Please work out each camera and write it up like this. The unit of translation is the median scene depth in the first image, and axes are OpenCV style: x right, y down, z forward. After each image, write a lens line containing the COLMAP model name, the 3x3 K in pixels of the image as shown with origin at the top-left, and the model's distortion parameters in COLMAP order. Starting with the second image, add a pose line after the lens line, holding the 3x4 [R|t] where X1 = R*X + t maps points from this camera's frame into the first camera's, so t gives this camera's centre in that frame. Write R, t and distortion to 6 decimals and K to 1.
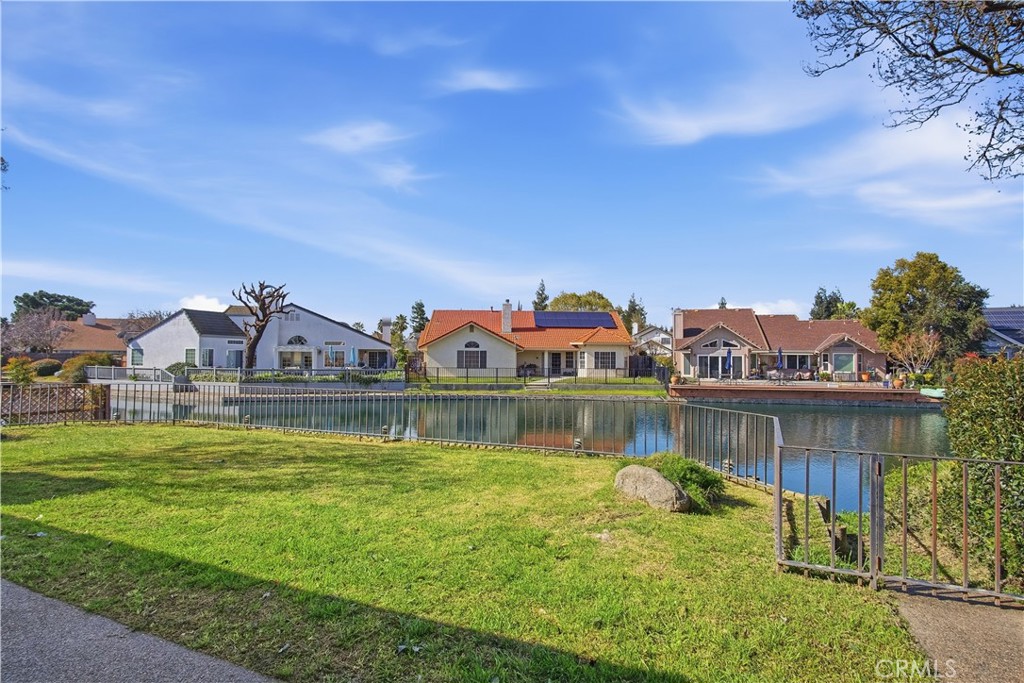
lens RADIAL K [[547.6, 0, 515.2], [0, 547.6, 338.6], [0, 0, 1]] dist [-0.026431, 0.000667]
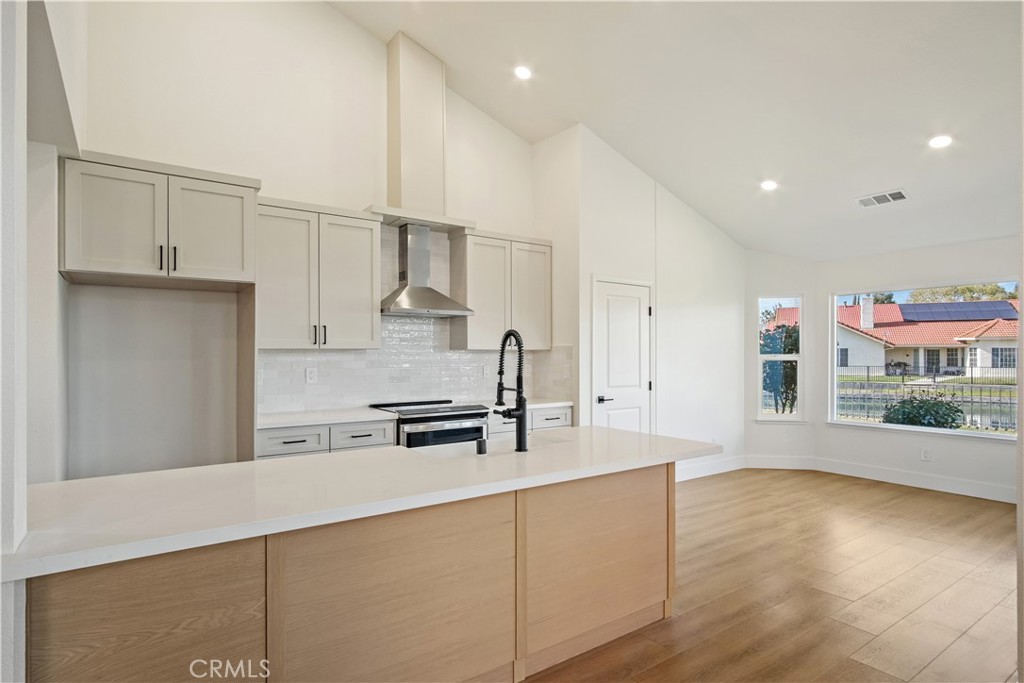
lens RADIAL K [[547.9, 0, 514.9], [0, 547.9, 352.9], [0, 0, 1]] dist [-0.002278, 0.000267]
pose [[0.867808, -0.010061, -0.496797, -0.090914], [0.025060, 0.999409, 0.023536, -0.007880], [0.496267, -0.032874, 0.867547, -0.142283]]
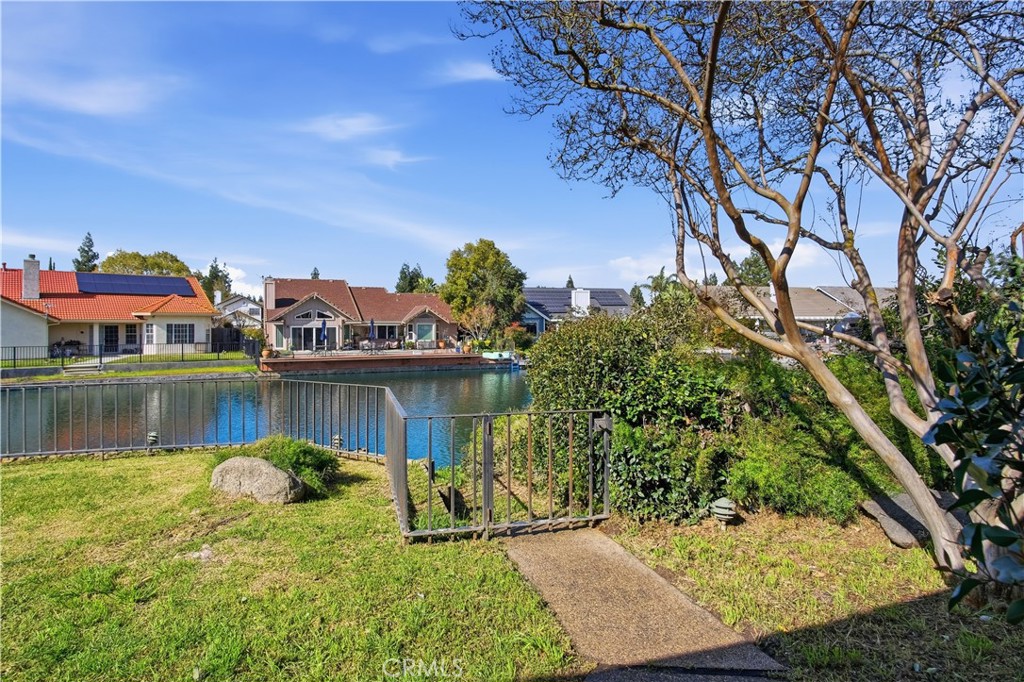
lens RADIAL K [[558.4, 0, 514.9], [0, 558.4, 323.5], [0, 0, 1]] dist [-0.031460, 0.007809]
pose [[0.758685, -0.006801, 0.651422, -0.001525], [-0.009455, 0.999725, 0.021450, 0.000356], [-0.651389, -0.022434, 0.758412, 0.010094]]
